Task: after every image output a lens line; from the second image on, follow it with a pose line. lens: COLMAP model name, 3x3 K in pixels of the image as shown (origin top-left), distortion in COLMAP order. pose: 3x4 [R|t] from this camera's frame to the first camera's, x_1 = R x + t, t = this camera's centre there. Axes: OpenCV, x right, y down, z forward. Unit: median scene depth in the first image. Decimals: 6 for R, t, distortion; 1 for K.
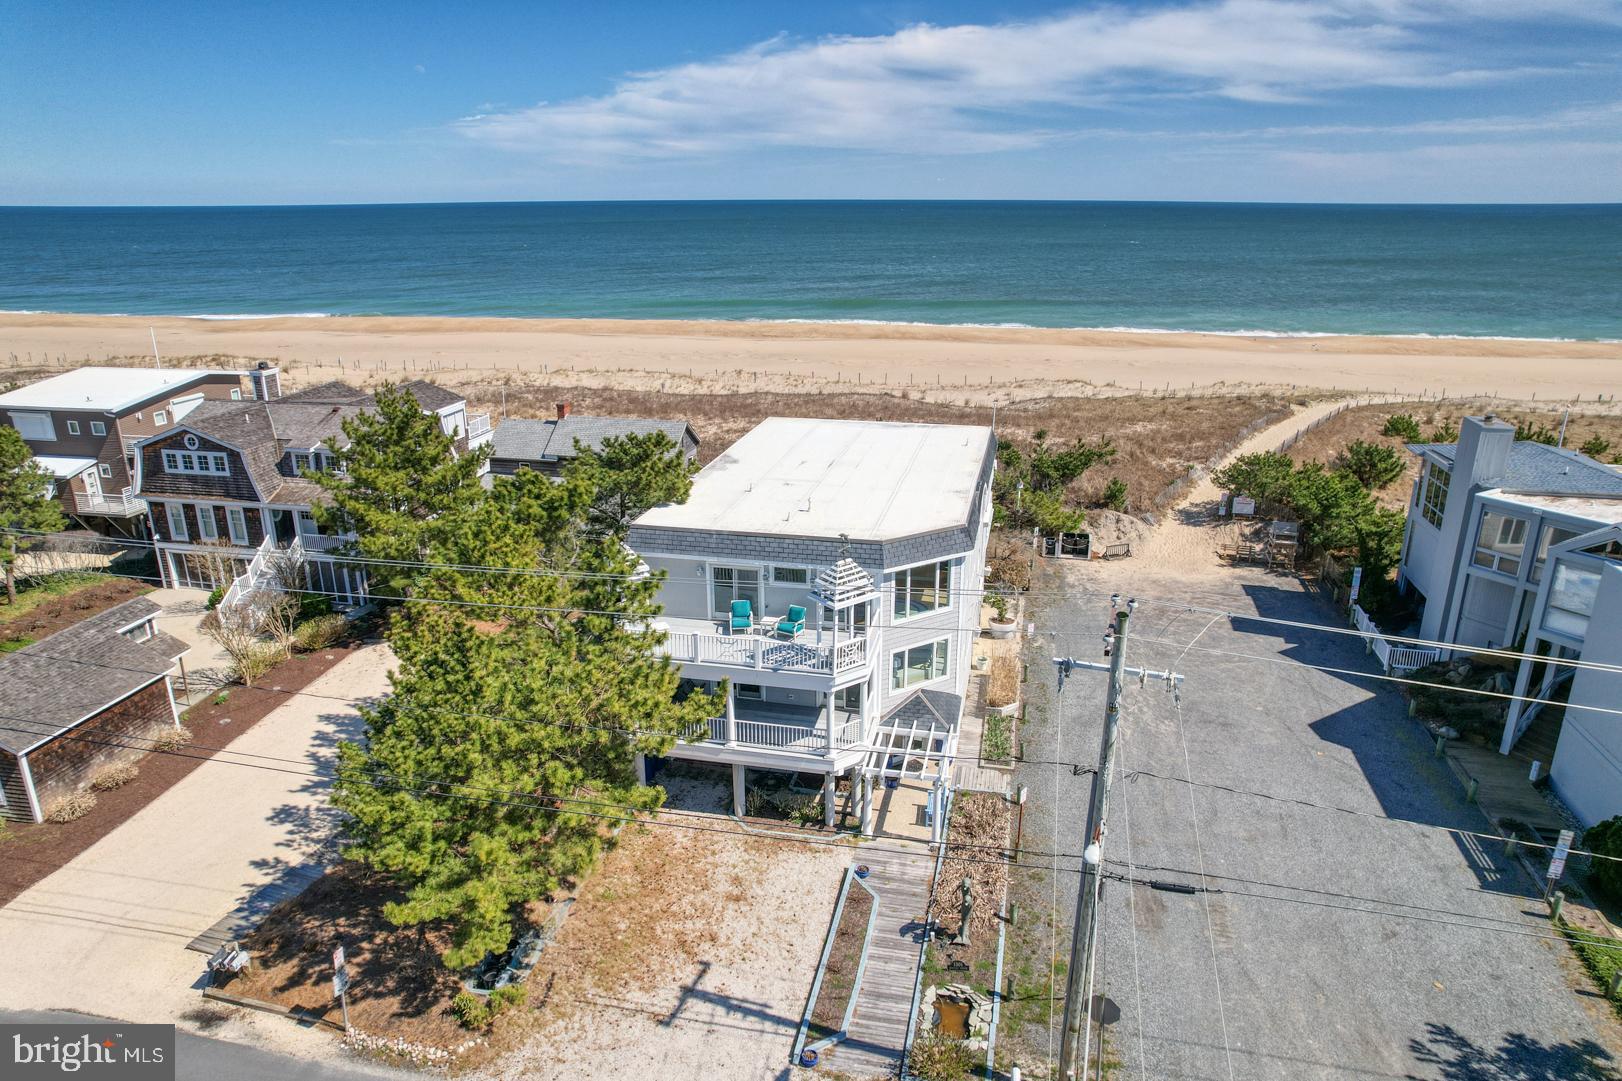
lens RADIAL K [[1057.3, 0, 813.3], [0, 1057.3, 539.5], [0, 0, 1]] dist [-0.069686, 0.057688]
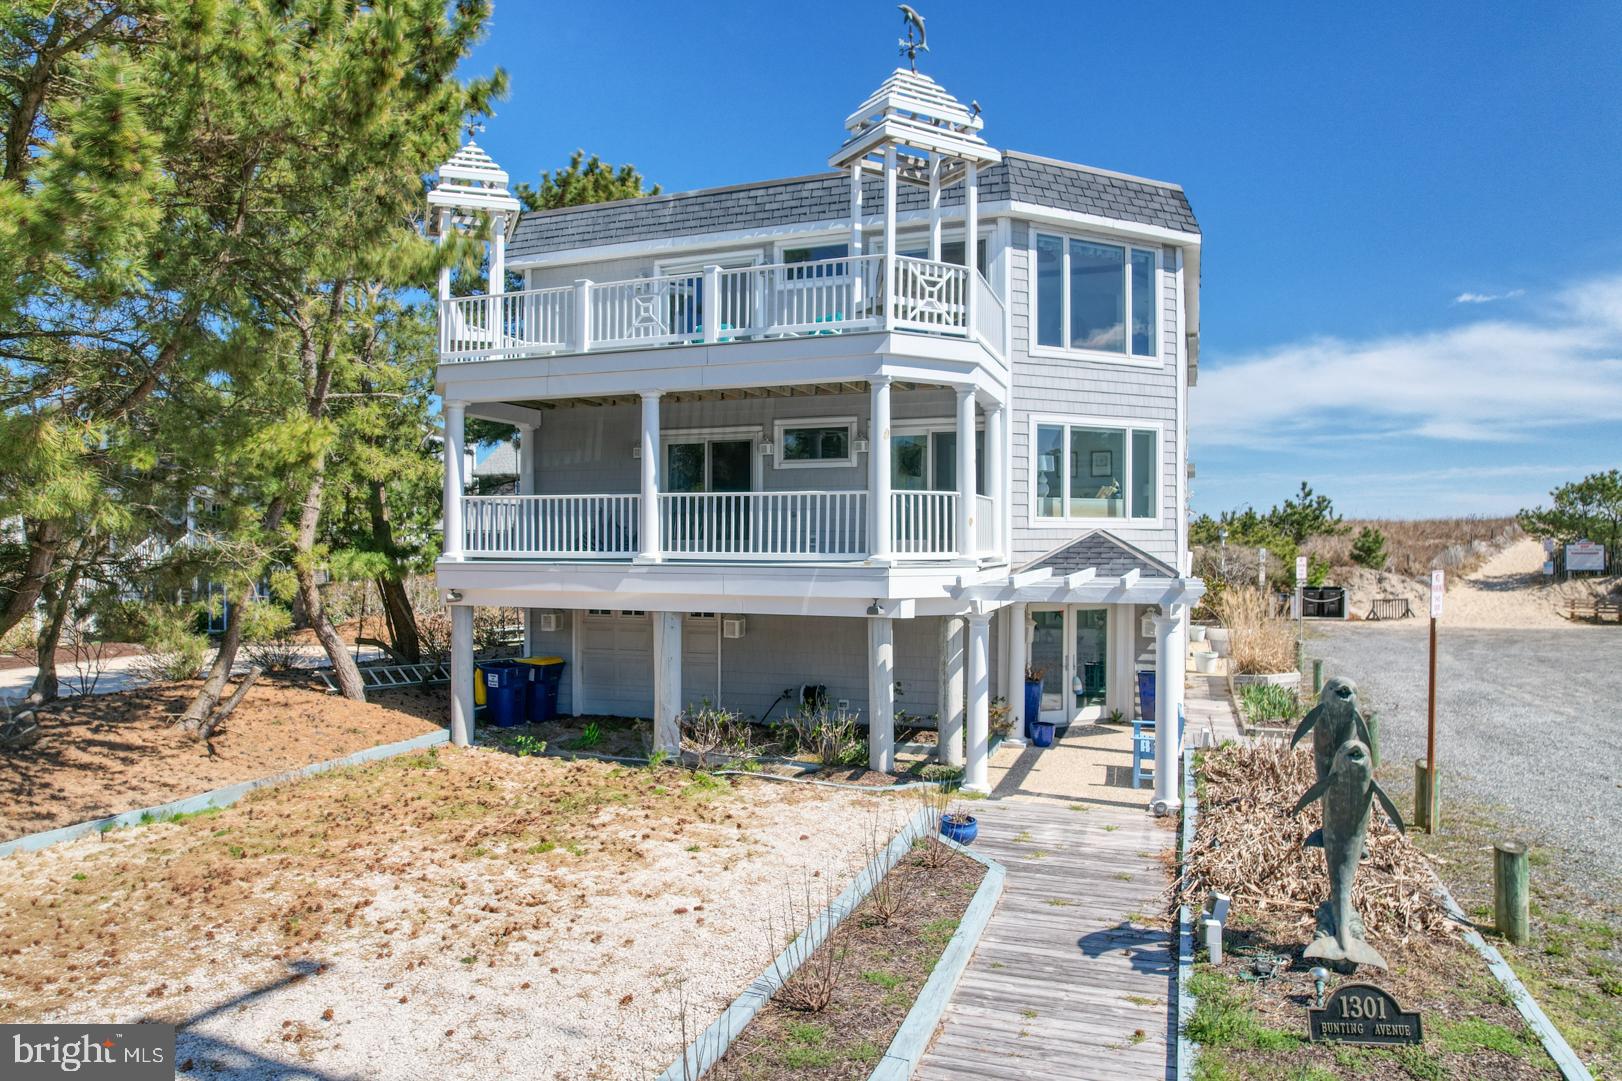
lens RADIAL K [[1057.3, 0, 816.8], [0, 1057.3, 541.9], [0, 0, 1]] dist [-0.069686, 0.057688]
pose [[0.991630, 0.002395, -0.129087, 0.040555], [-0.042069, 0.951257, -0.305517, 0.298587], [0.122063, 0.308391, 0.943396, 0.579423]]
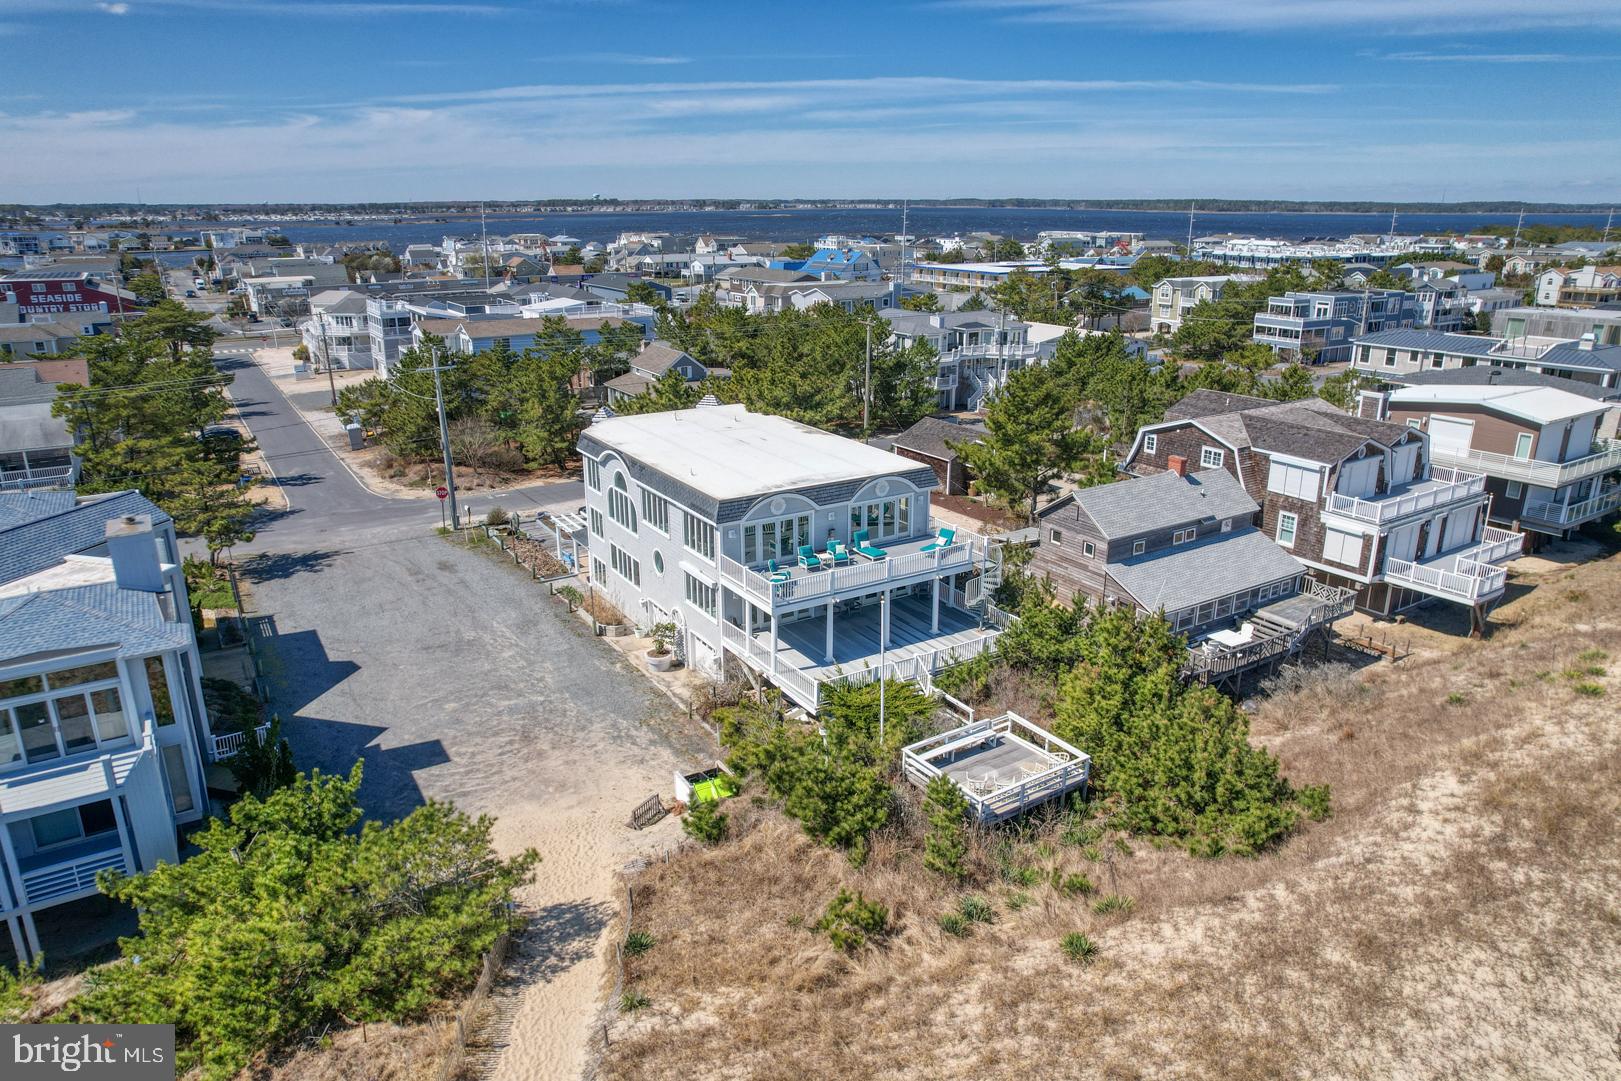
lens RADIAL K [[1056.6, 0, 814.2], [0, 1056.6, 549.5], [0, 0, 1]] dist [-0.069686, 0.057688]
pose [[-0.715492, 0.223549, -0.661889, 0.989208], [-0.214245, 0.831561, 0.512450, -0.761083], [0.664959, 0.508460, -0.547081, 2.209522]]
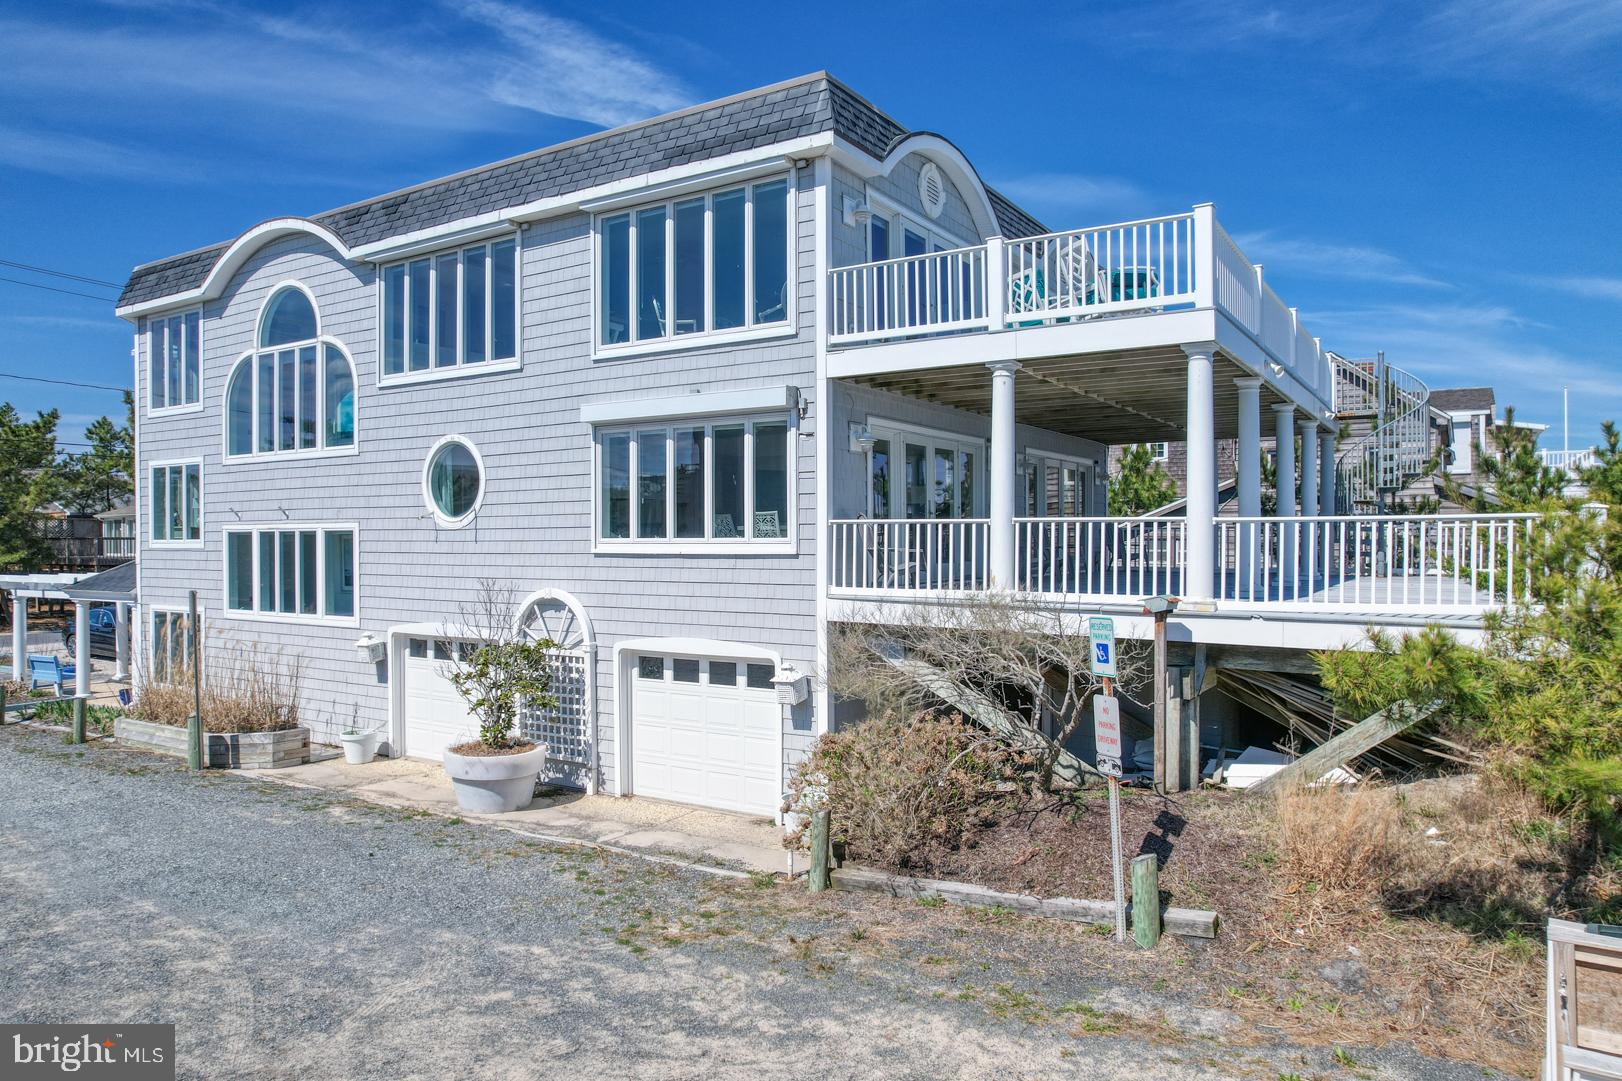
lens RADIAL K [[1057.3, 0, 811.9], [0, 1057.3, 565.8], [0, 0, 1]] dist [-0.069686, 0.057688]
pose [[-0.333522, 0.020148, -0.942527, 0.572346], [-0.289731, 0.949196, 0.122815, -0.038215], [0.897117, 0.314041, -0.310740, 1.587683]]
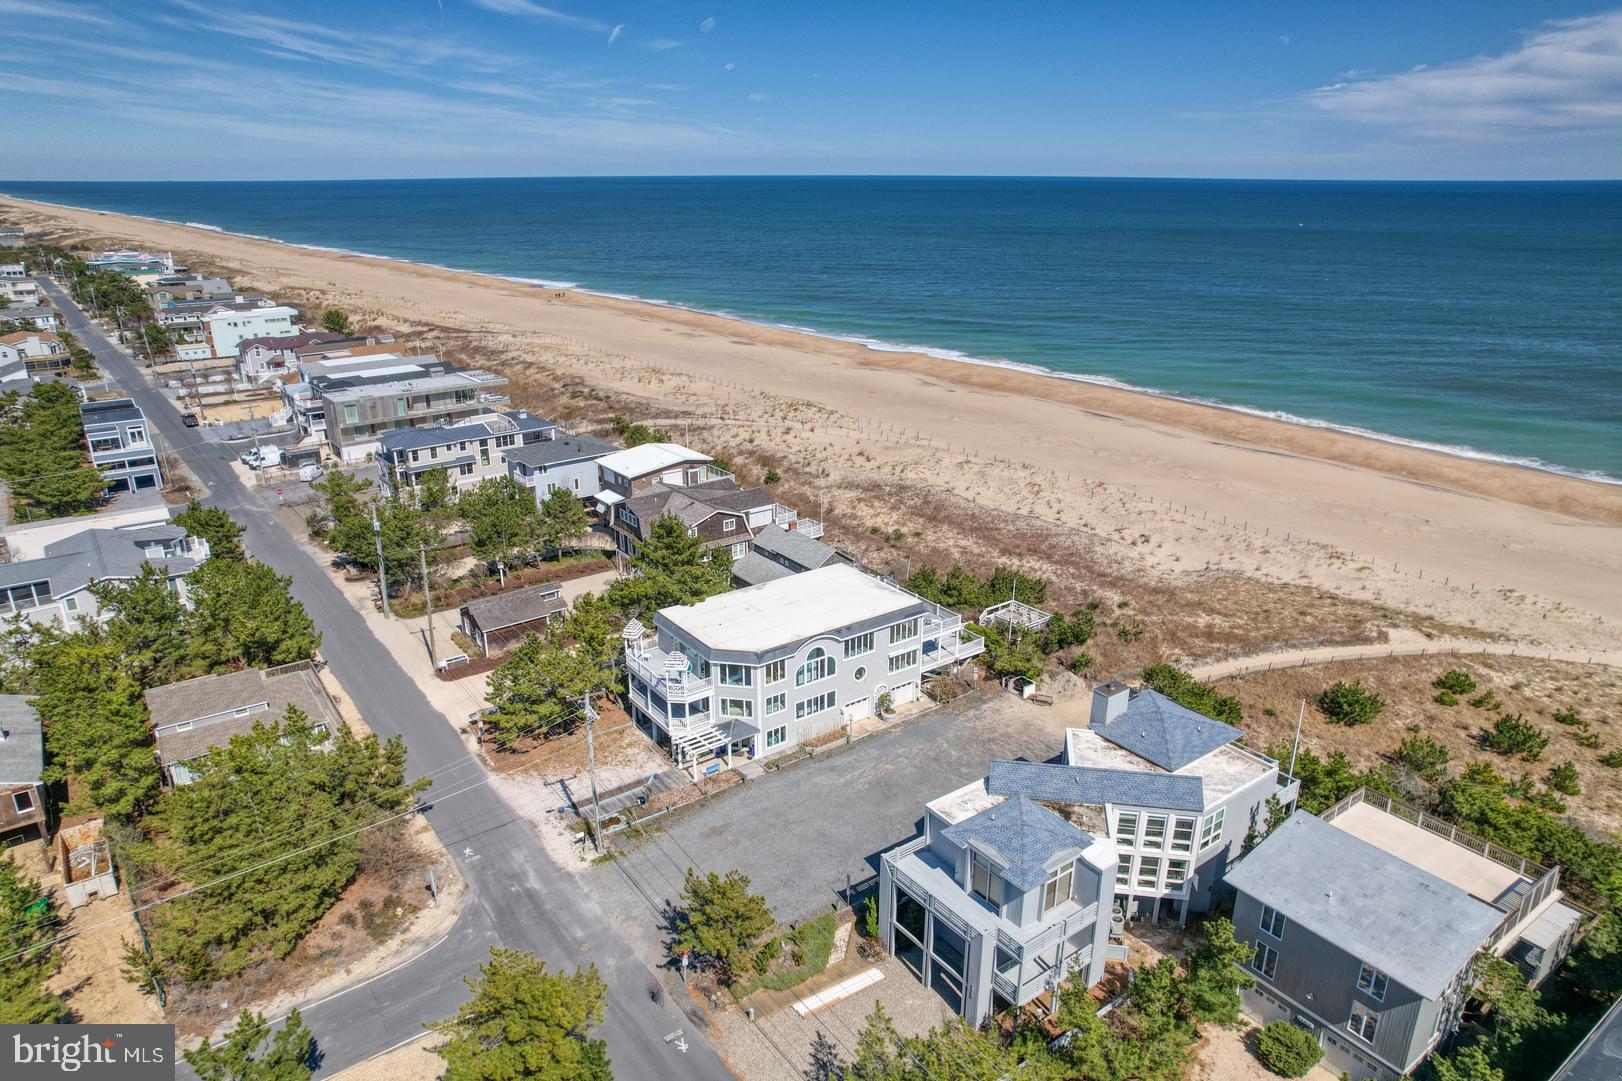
lens RADIAL K [[1057.3, 0, 811.5], [0, 1057.3, 532.2], [0, 0, 1]] dist [-0.069686, 0.057688]
pose [[0.745779, 0.222238, -0.628032, 1.544173], [-0.210602, 0.973020, 0.094230, -0.484916], [0.632029, 0.061990, 0.772462, -0.624007]]
